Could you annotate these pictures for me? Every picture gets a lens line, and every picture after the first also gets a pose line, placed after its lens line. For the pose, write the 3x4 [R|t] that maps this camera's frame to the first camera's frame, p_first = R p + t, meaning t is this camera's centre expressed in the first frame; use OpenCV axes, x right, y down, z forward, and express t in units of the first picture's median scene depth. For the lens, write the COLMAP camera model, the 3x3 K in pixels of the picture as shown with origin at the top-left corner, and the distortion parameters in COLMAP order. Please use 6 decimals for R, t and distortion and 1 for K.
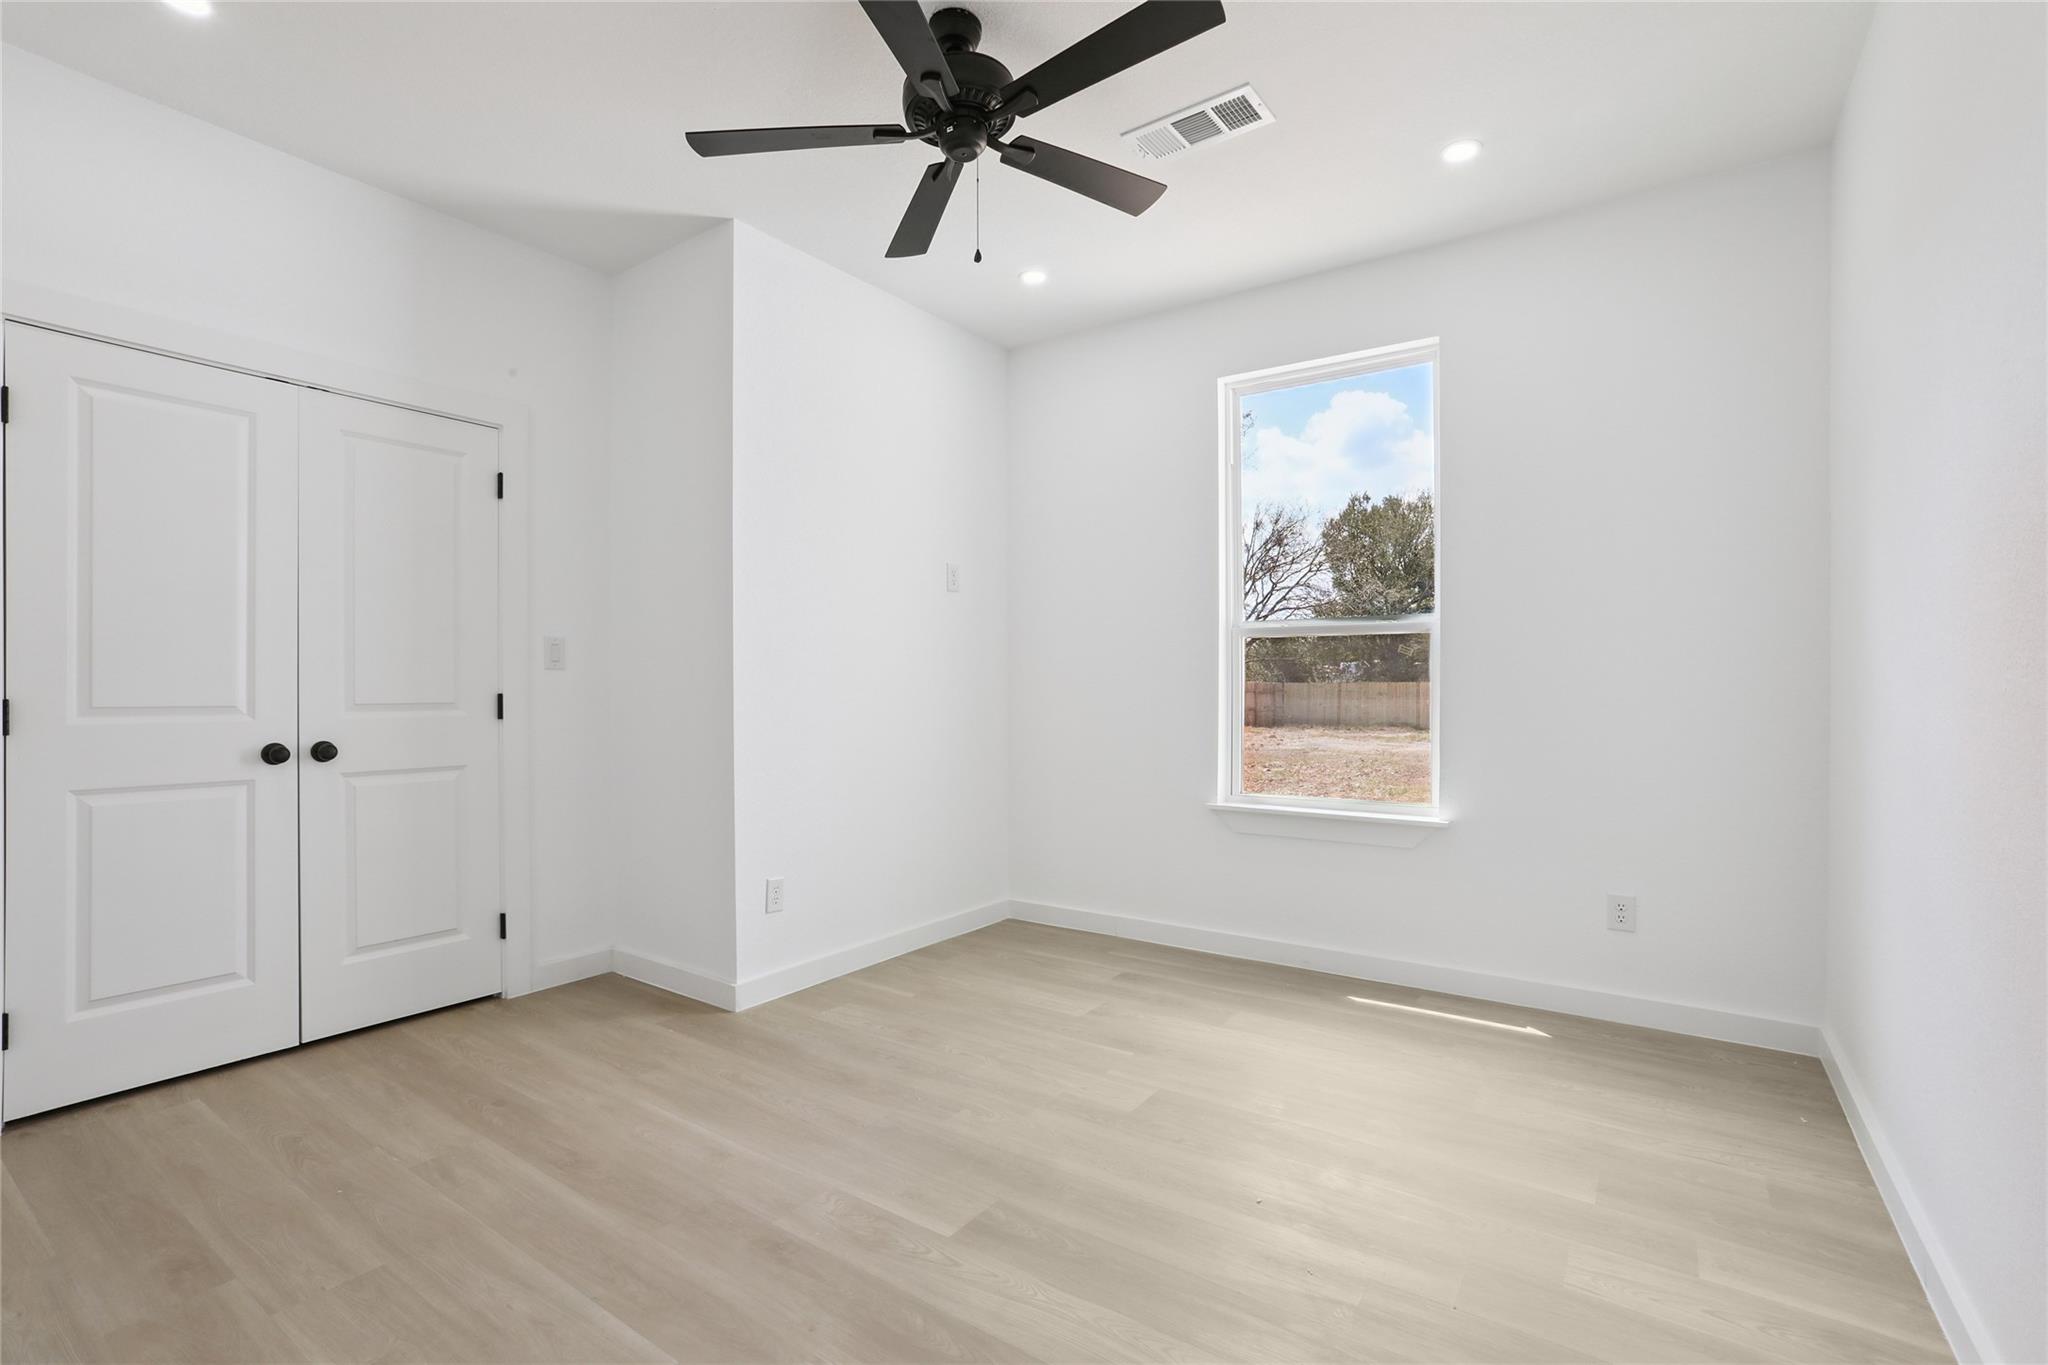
lens RADIAL K [[943.9, 0, 1016.8], [0, 943.9, 681.9], [0, 0, 1]] dist [-0.086446, 0.037379]
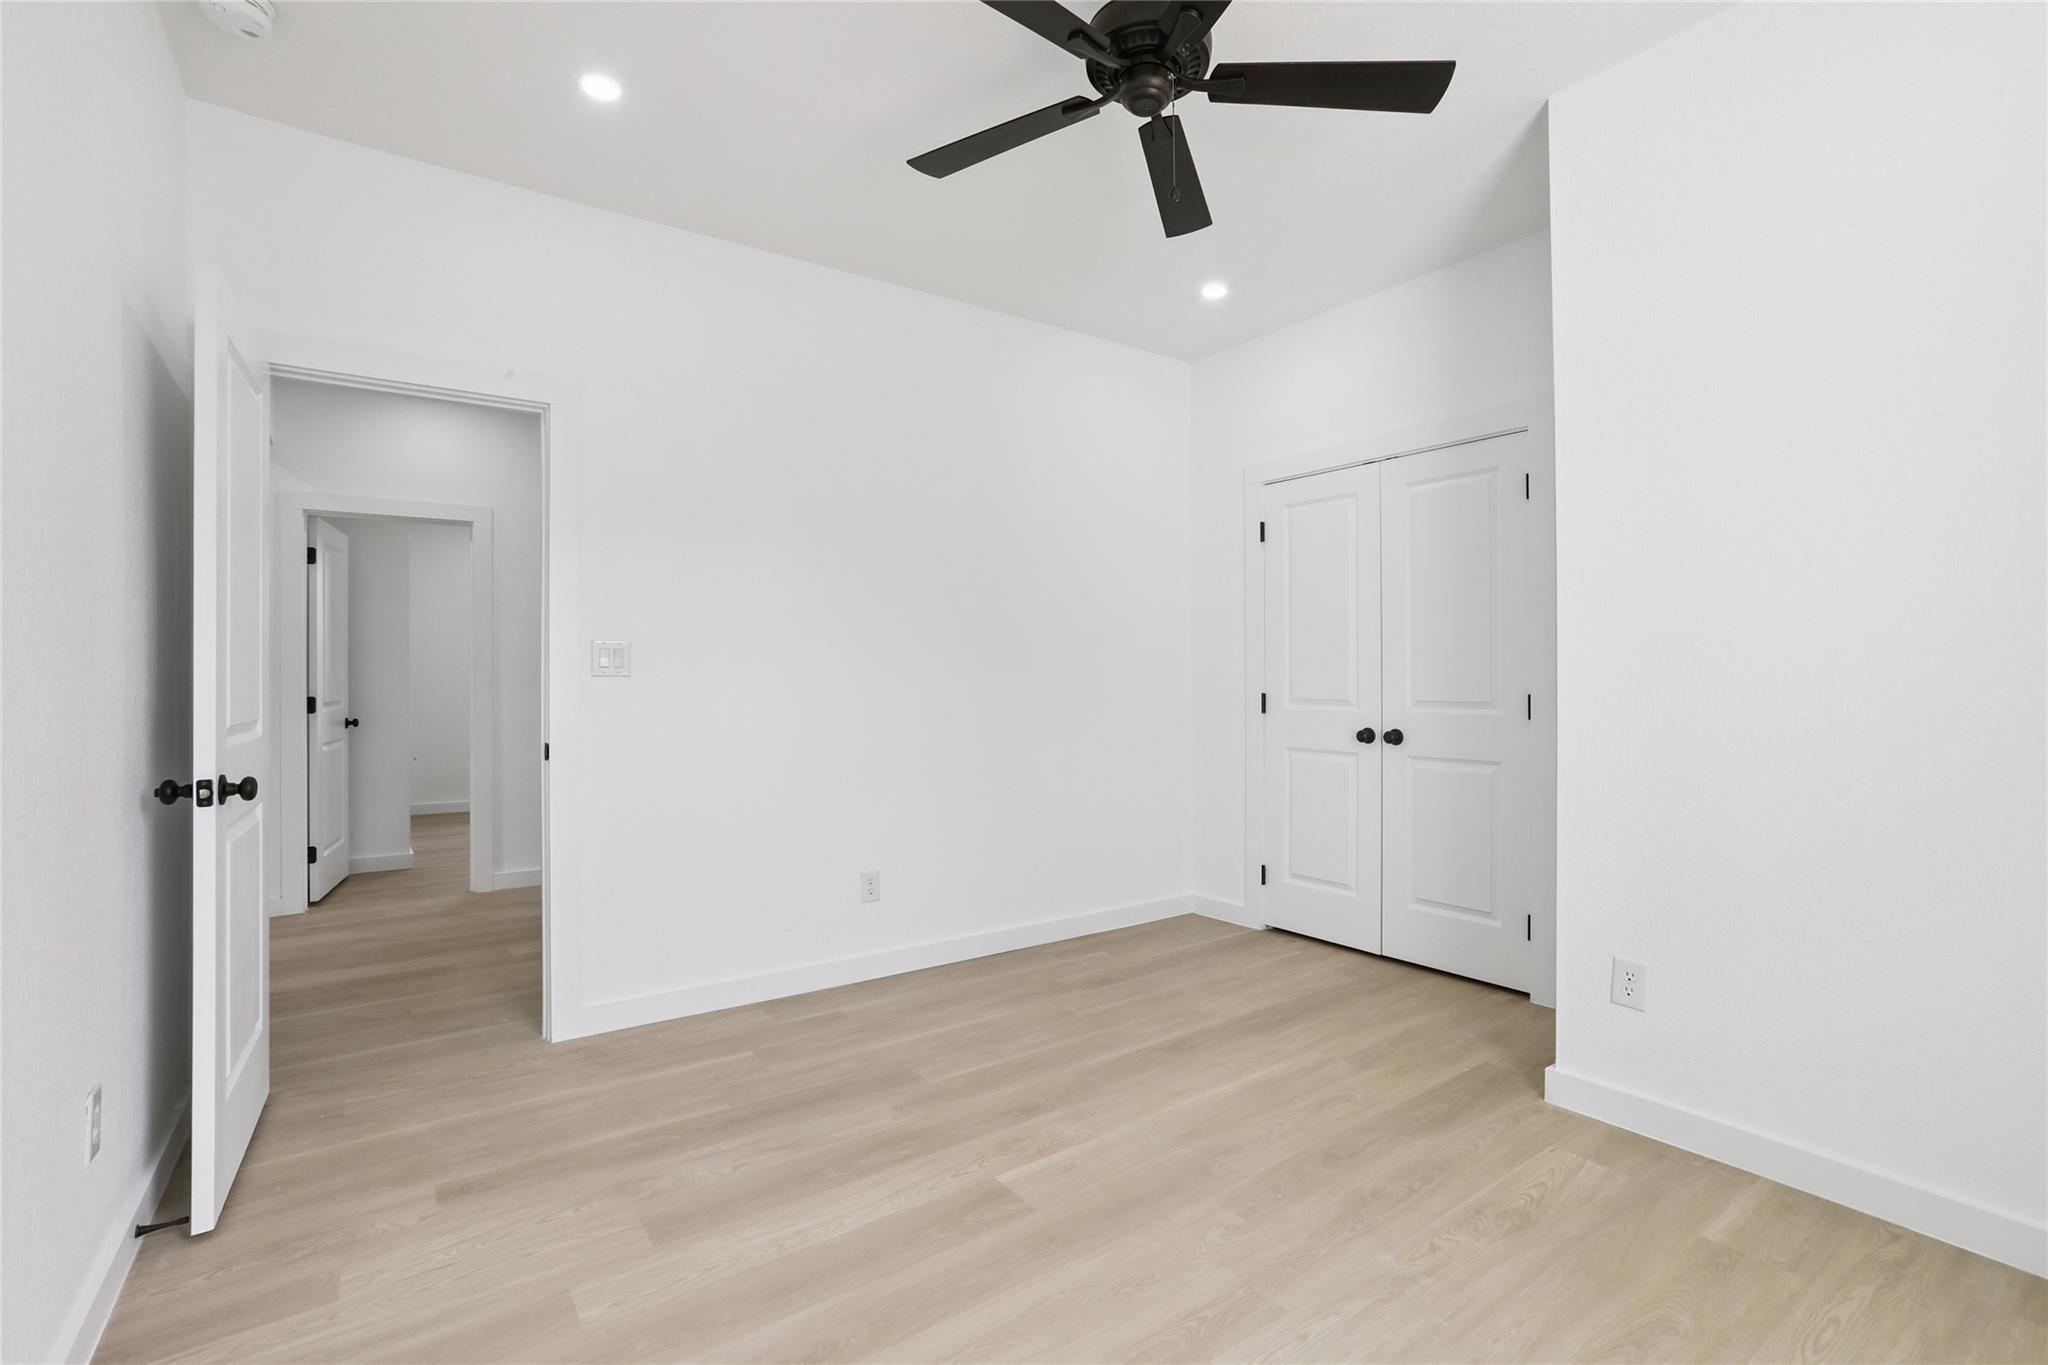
lens RADIAL K [[943.9, 0, 1016.8], [0, 943.9, 681.9], [0, 0, 1]] dist [-0.086446, 0.037379]
pose [[-0.356959, 0.003312, -0.934114, 0.726137], [0.005994, 0.999981, 0.001255, -0.007244], [0.934101, -0.005151, -0.356972, 1.063870]]
